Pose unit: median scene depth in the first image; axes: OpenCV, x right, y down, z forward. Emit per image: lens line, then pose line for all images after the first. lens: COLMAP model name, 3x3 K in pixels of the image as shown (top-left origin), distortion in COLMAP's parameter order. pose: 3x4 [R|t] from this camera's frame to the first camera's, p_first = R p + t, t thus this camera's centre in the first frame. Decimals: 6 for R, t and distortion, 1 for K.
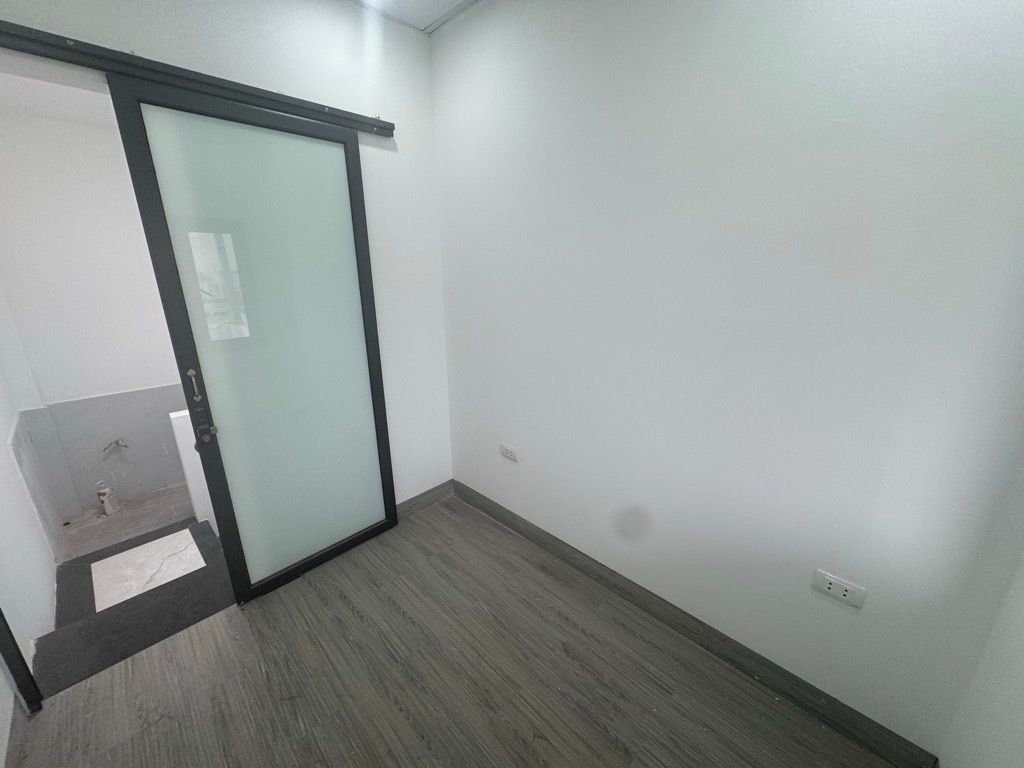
lens RADIAL K [[404.1, 0, 517.0], [0, 404.1, 387.0], [0, 0, 1]] dist [-0.009166, -0.000725]
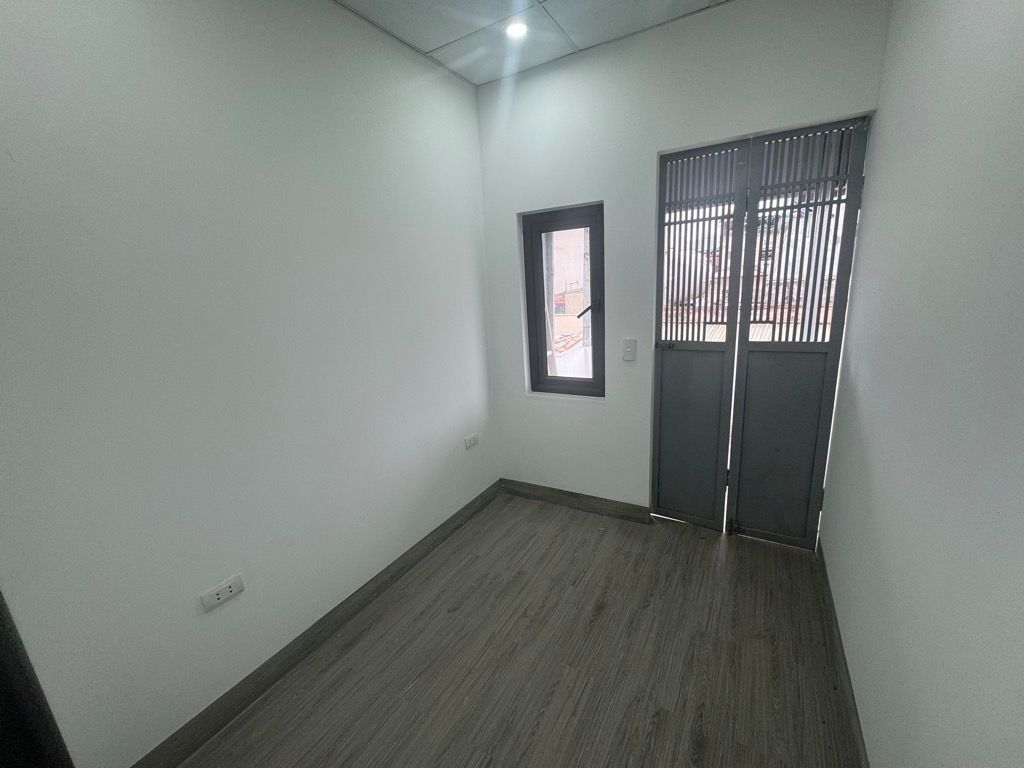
lens RADIAL K [[404.1, 0, 518.3], [0, 404.1, 380.2], [0, 0, 1]] dist [-0.009166, -0.000725]
pose [[-0.243319, -0.222669, 0.944041, -0.950275], [0.313933, 0.902824, 0.293861, -0.258042], [-0.917738, 0.367867, -0.149771, 0.810867]]
